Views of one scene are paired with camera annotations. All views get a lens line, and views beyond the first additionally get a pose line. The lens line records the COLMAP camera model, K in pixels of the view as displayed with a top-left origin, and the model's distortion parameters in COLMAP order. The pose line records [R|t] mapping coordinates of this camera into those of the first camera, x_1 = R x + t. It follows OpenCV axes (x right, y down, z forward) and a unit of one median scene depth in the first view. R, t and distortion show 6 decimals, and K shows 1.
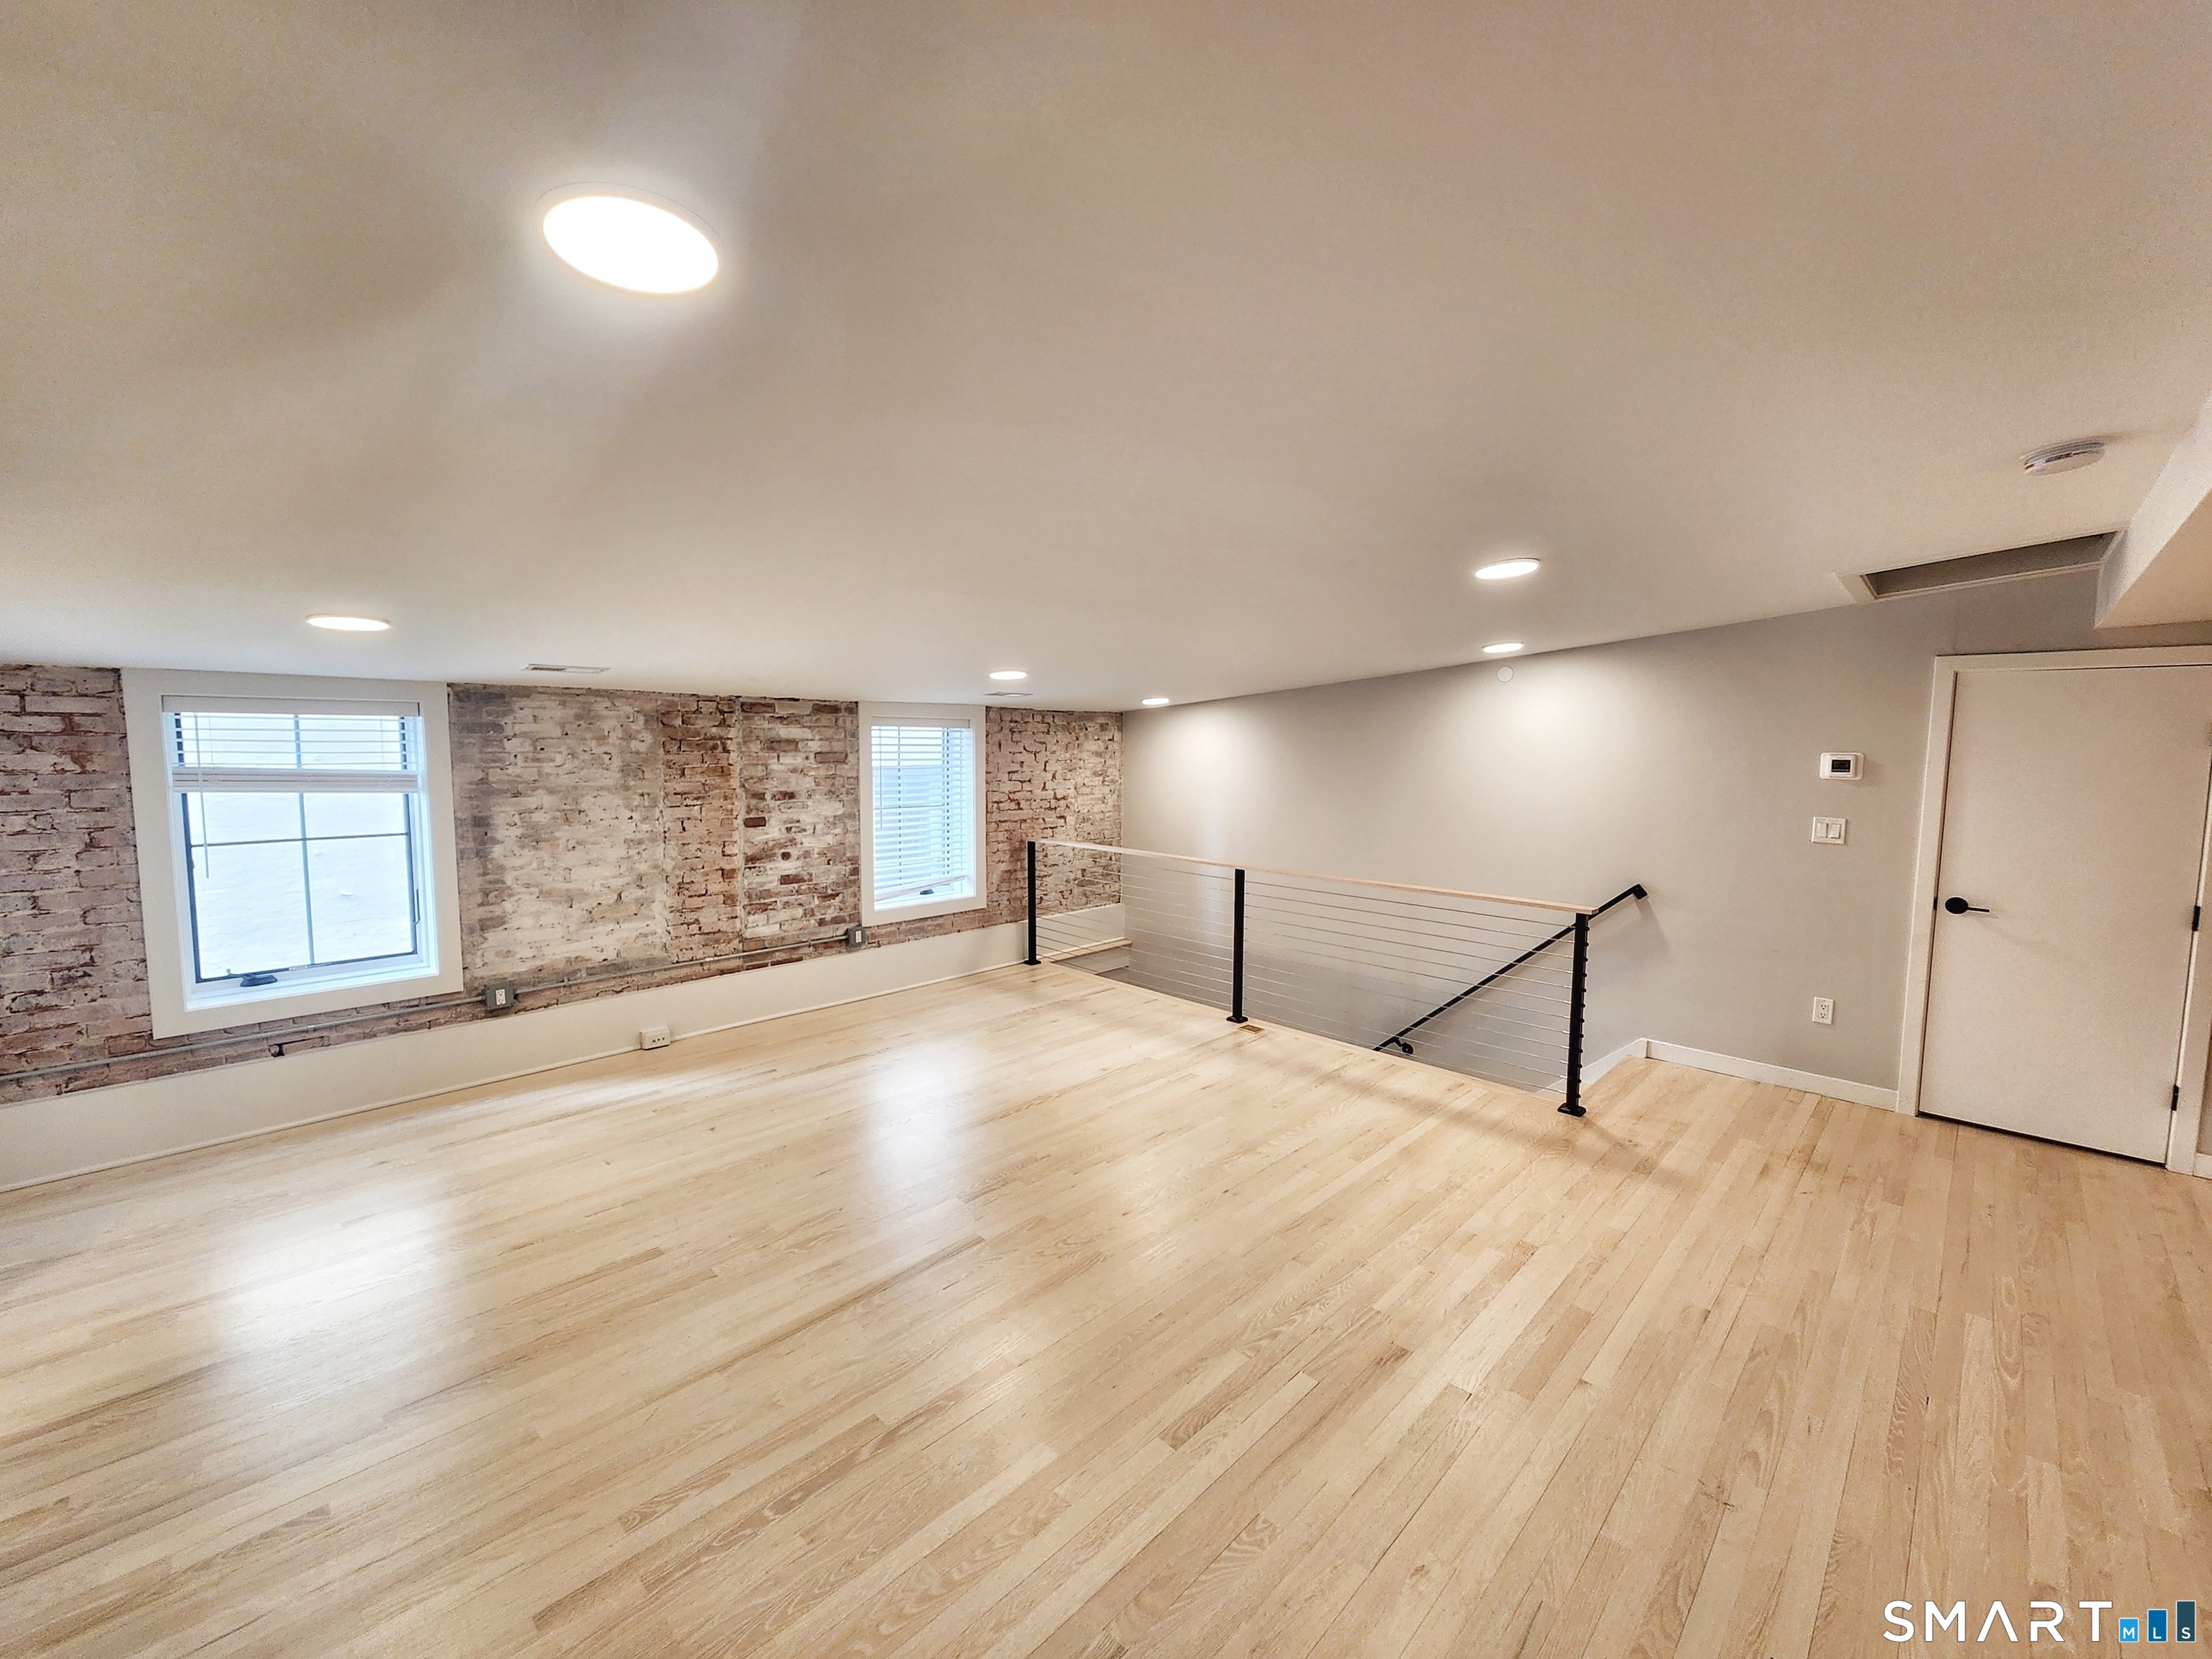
lens RADIAL K [[902.7, 0, 1107.7], [0, 902.7, 818.1], [0, 0, 1]] dist [0.001882, -0.000494]
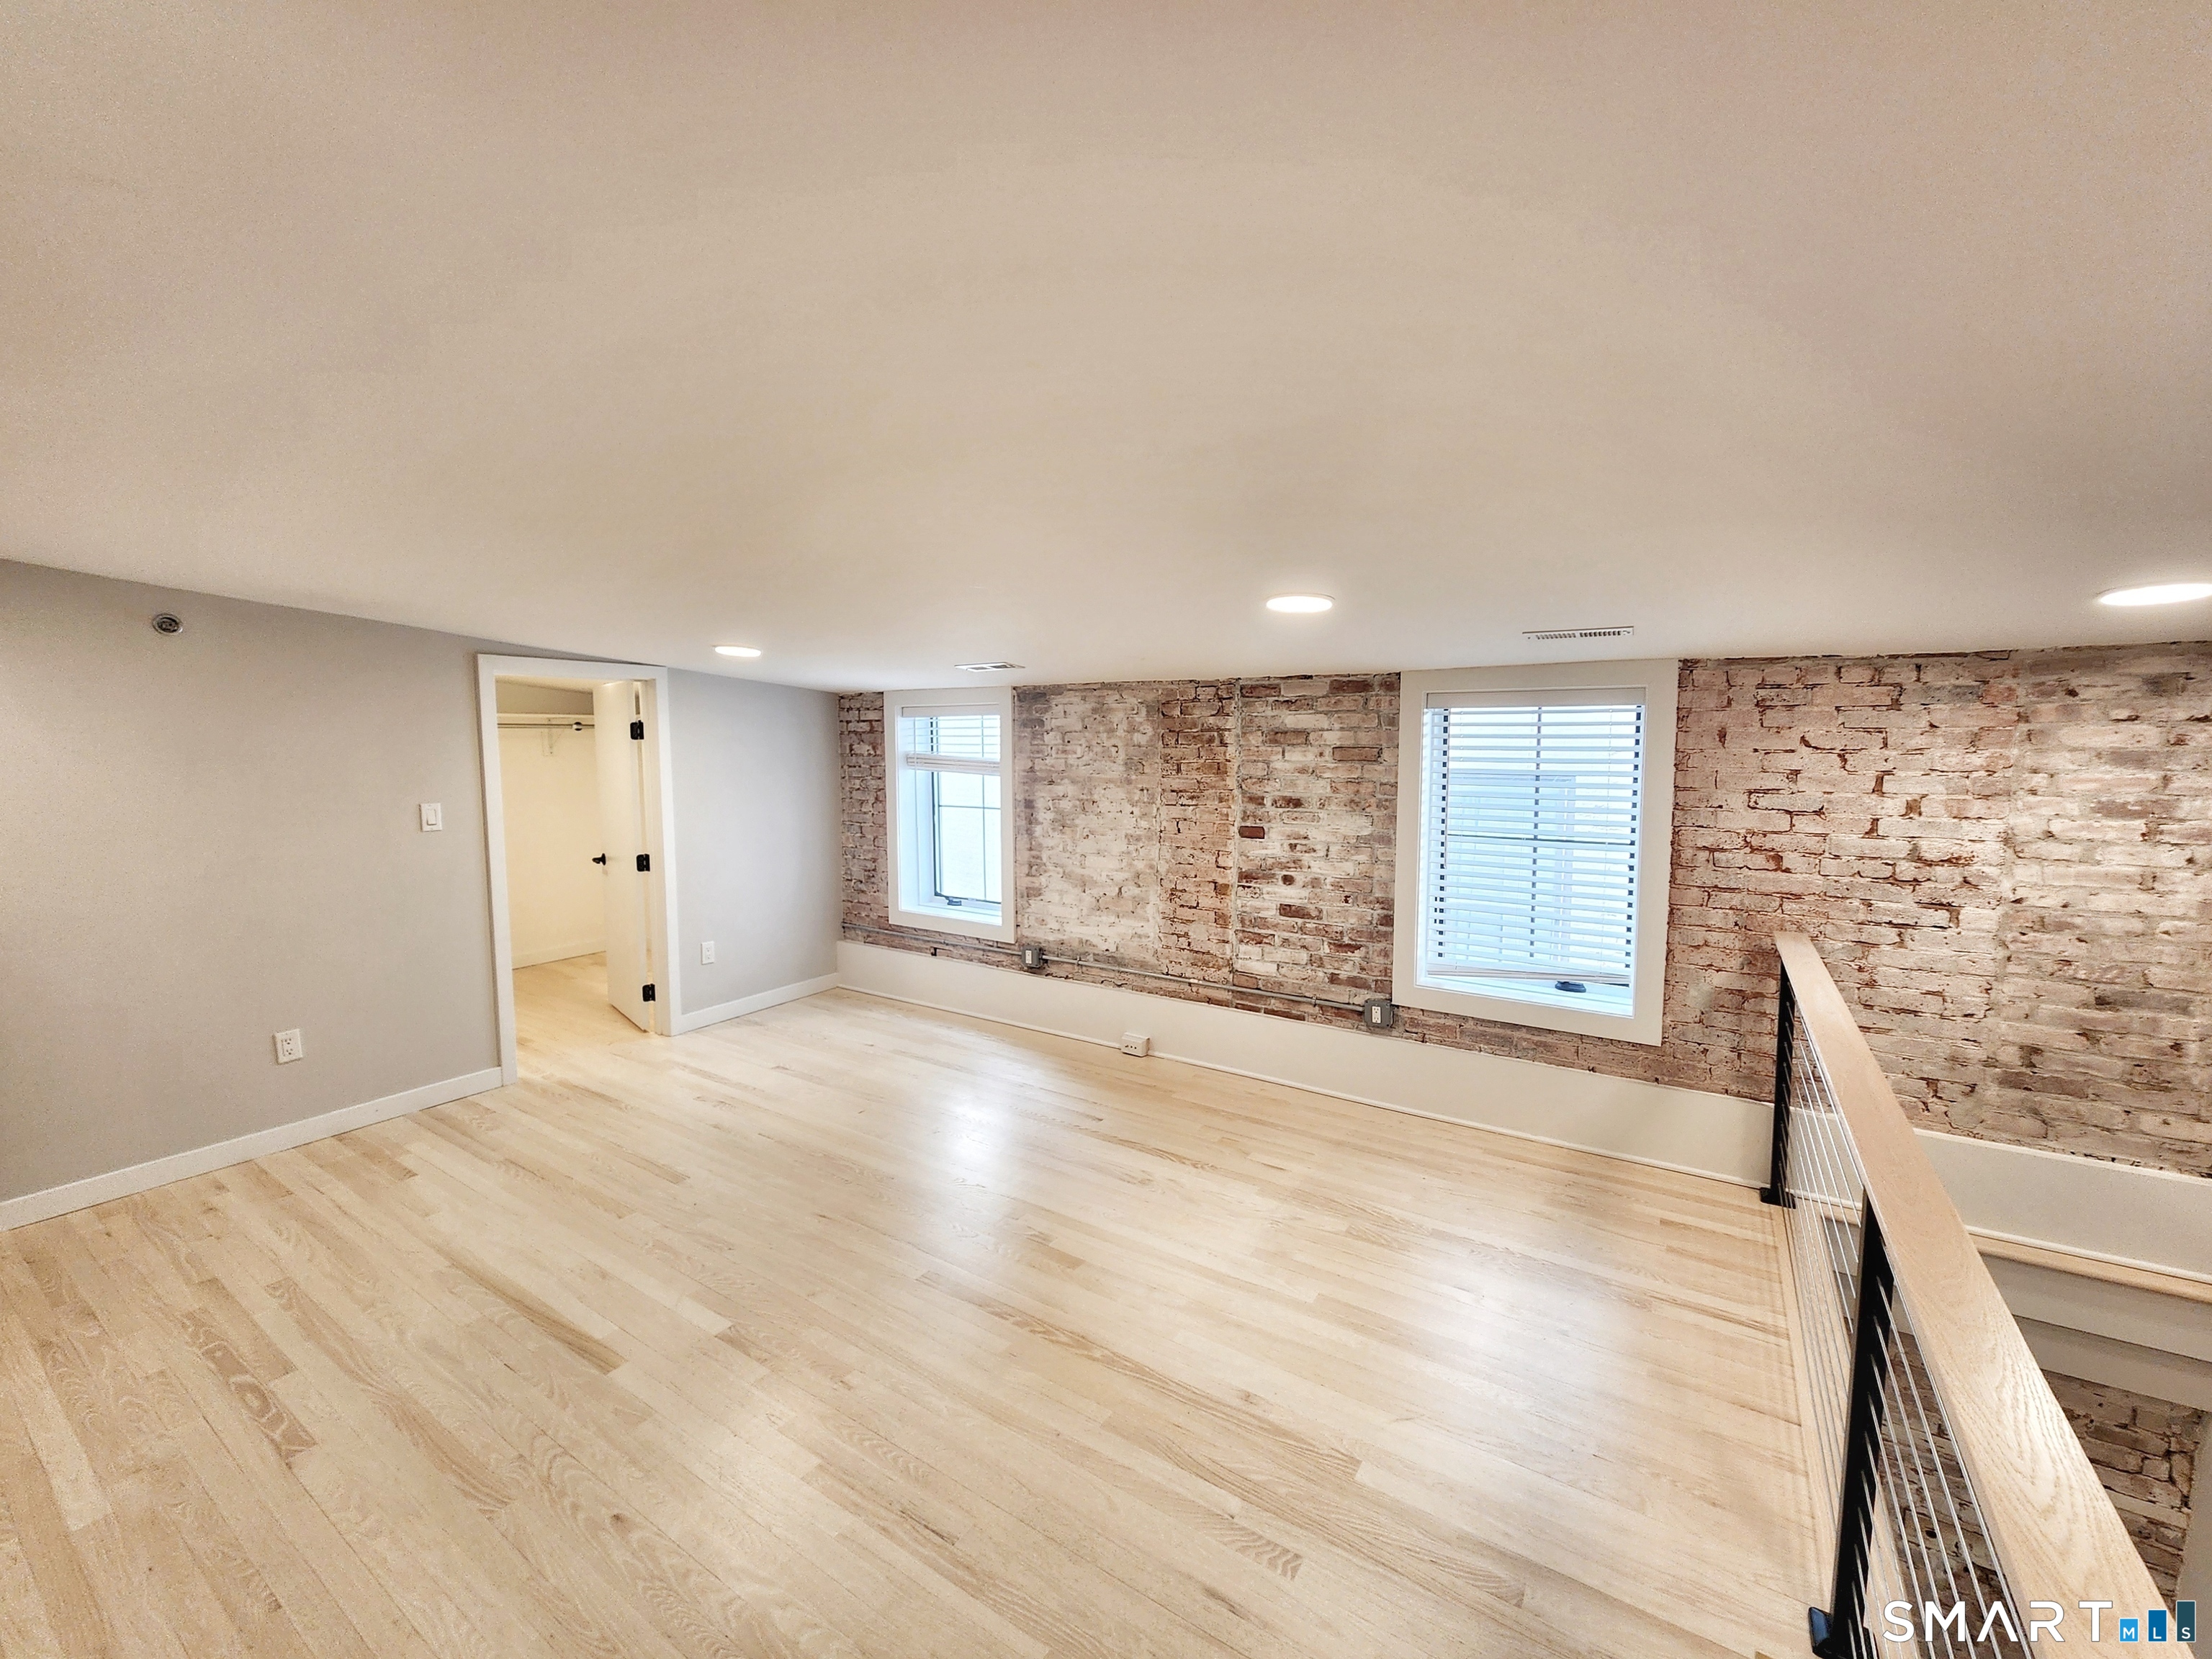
lens RADIAL K [[902.7, 0, 1107.7], [0, 902.7, 818.1], [0, 0, 1]] dist [0.001882, -0.000494]
pose [[0.190738, 0.077006, -0.978616, 0.382316], [-0.082106, 0.994677, 0.062267, -0.048327], [0.978201, 0.068474, 0.196045, 0.716992]]
